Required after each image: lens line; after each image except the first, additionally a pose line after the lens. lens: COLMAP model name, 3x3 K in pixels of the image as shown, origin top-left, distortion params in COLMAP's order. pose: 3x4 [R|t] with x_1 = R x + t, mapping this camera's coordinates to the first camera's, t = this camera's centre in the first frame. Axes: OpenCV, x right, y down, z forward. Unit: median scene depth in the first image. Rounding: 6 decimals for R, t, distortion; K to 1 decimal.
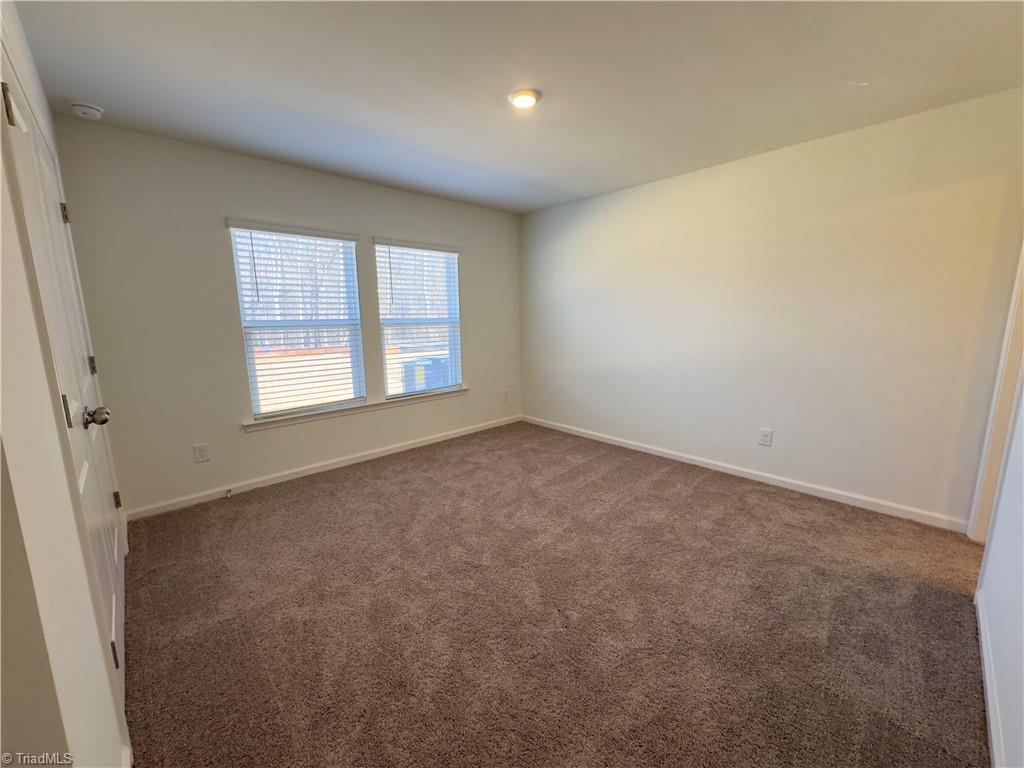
lens RADIAL K [[407.9, 0, 512.0], [0, 407.9, 384.0], [0, 0, 1]] dist [-0.000585, -0.000036]
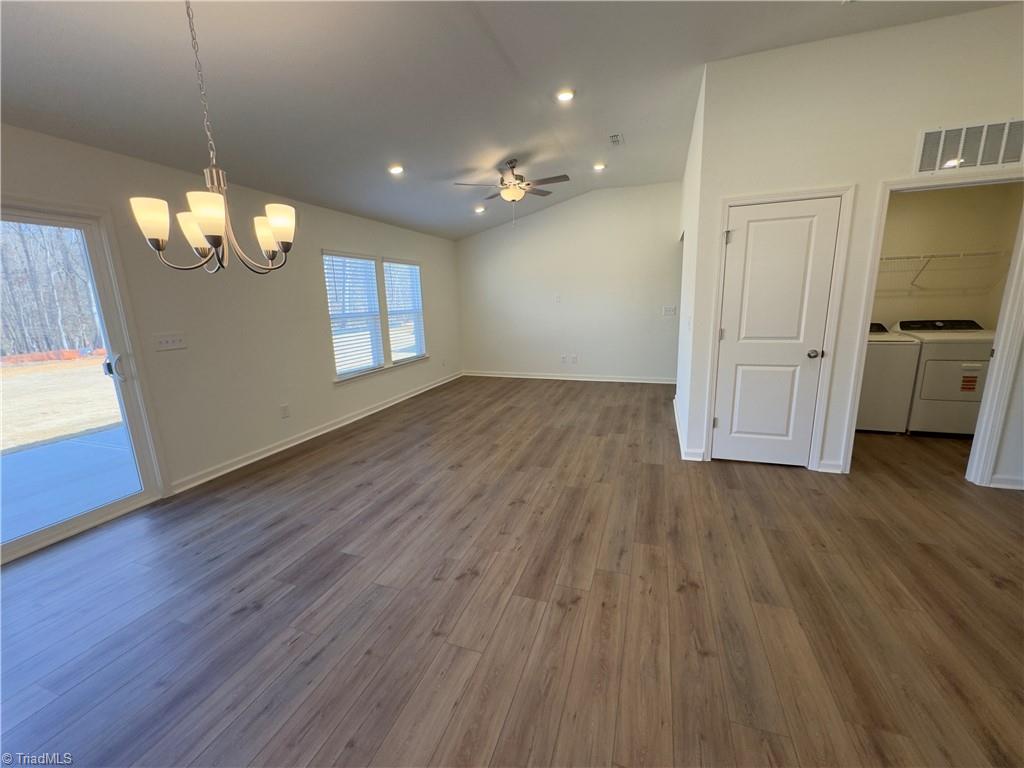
lens RADIAL K [[407.9, 0, 512.0], [0, 407.9, 384.0], [0, 0, 1]] dist [-0.000585, -0.000036]
pose [[0.892923, -0.123981, 0.432801, -0.579695], [0.117328, 0.992198, 0.042166, 0.097073], [-0.434652, 0.013129, 0.900503, -0.543013]]
